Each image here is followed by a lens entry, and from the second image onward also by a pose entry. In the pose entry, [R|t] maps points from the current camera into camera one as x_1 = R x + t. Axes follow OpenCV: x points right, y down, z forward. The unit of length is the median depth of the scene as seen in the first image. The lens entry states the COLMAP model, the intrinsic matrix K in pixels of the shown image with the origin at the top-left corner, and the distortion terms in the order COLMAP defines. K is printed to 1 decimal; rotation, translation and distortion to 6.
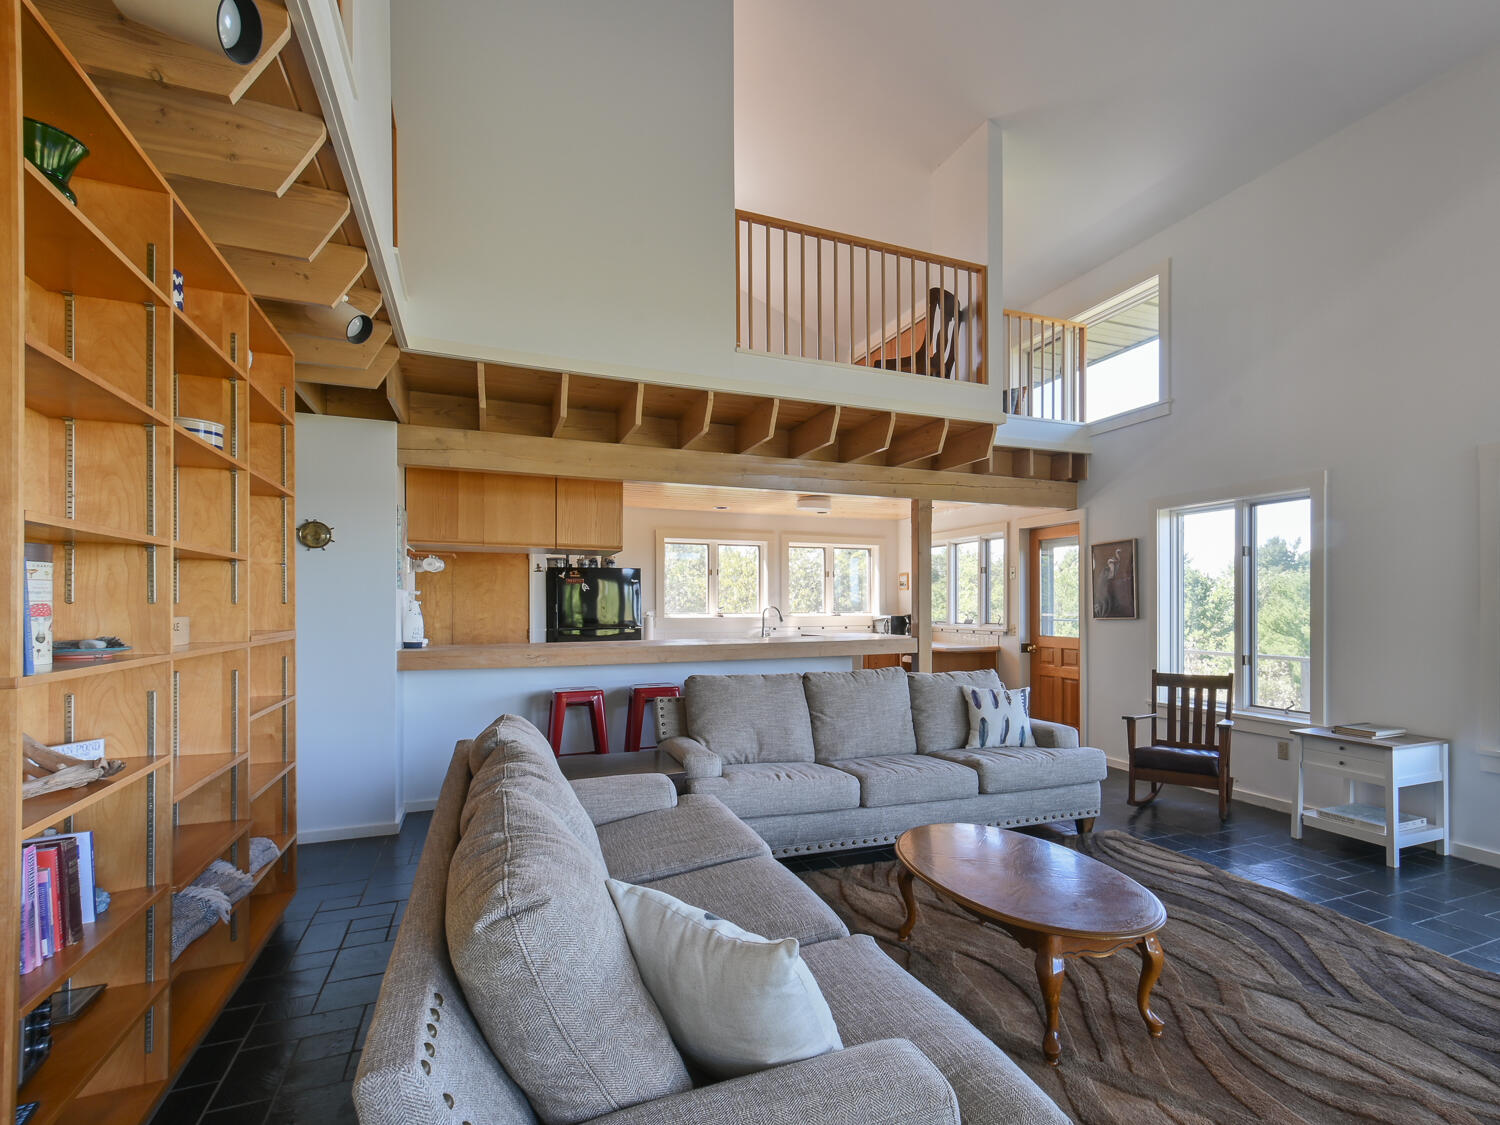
lens RADIAL K [[676.3, 0, 747.9], [0, 676.3, 606.7], [0, 0, 1]] dist [0.002402, 0.000100]
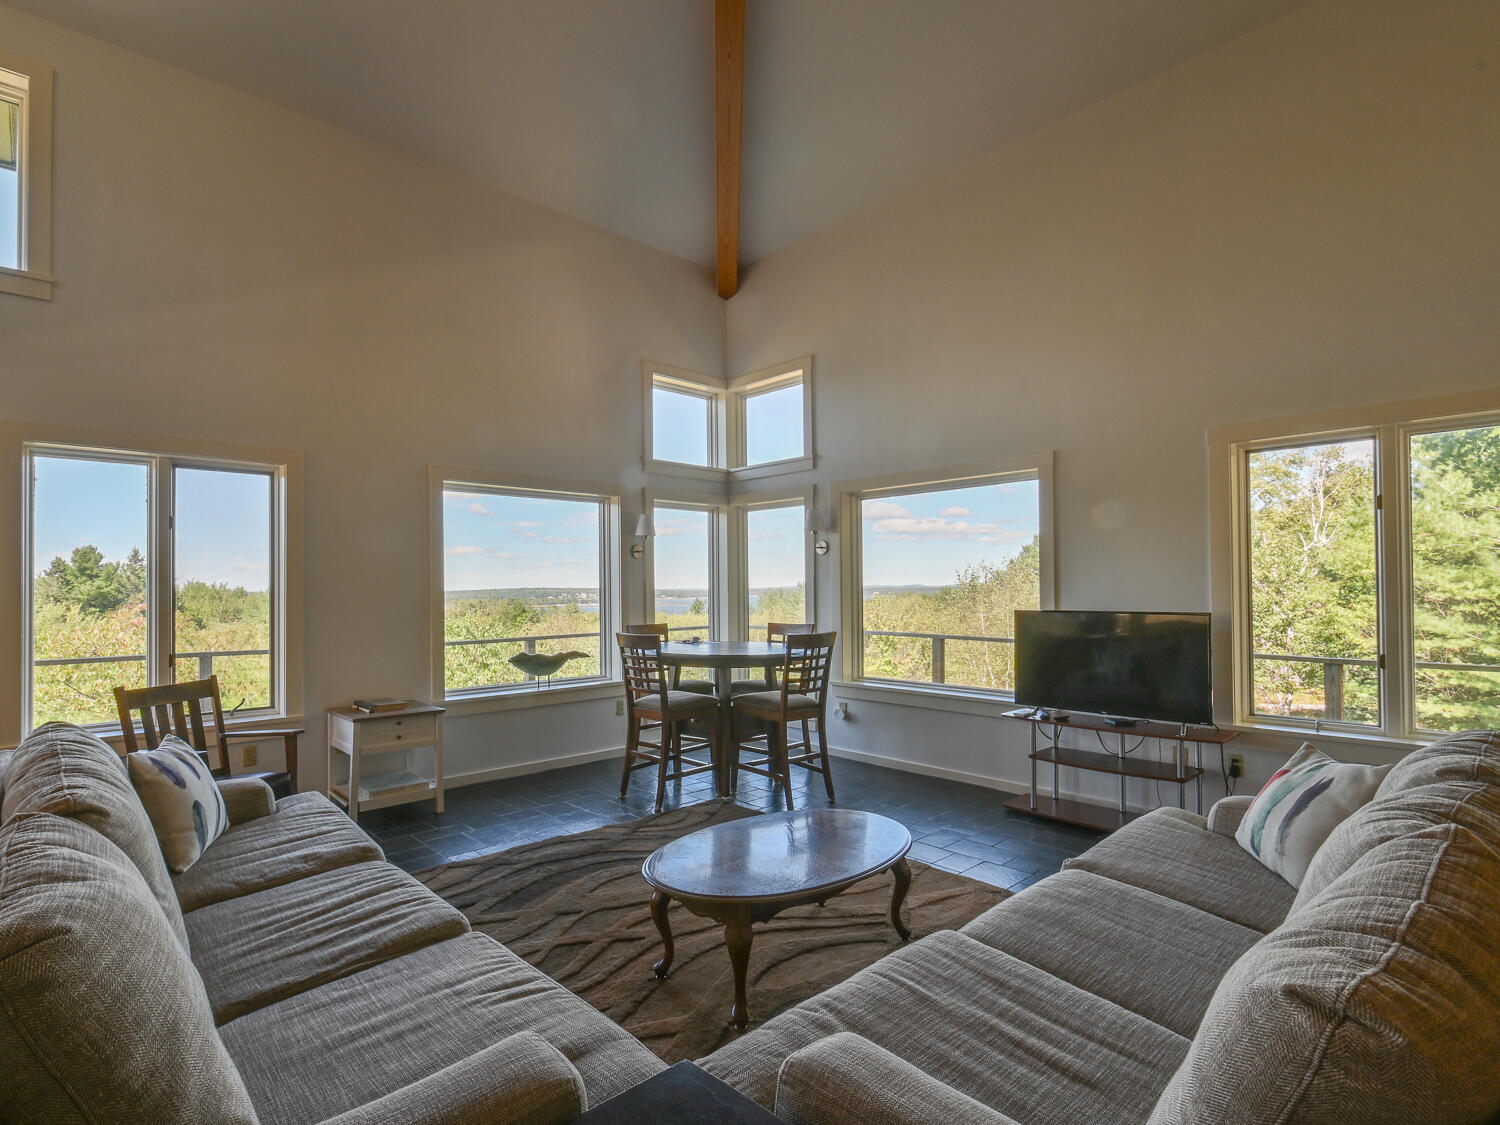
lens RADIAL K [[720.7, 0, 750.0], [0, 720.7, 562.5], [0, 0, 1]] dist [-0.004086, -0.000869]
pose [[-0.352125, 0.033826, 0.935341, -0.367043], [0.014405, 0.999424, -0.030720, 0.001634], [-0.935842, 0.002657, -0.352410, 0.866361]]
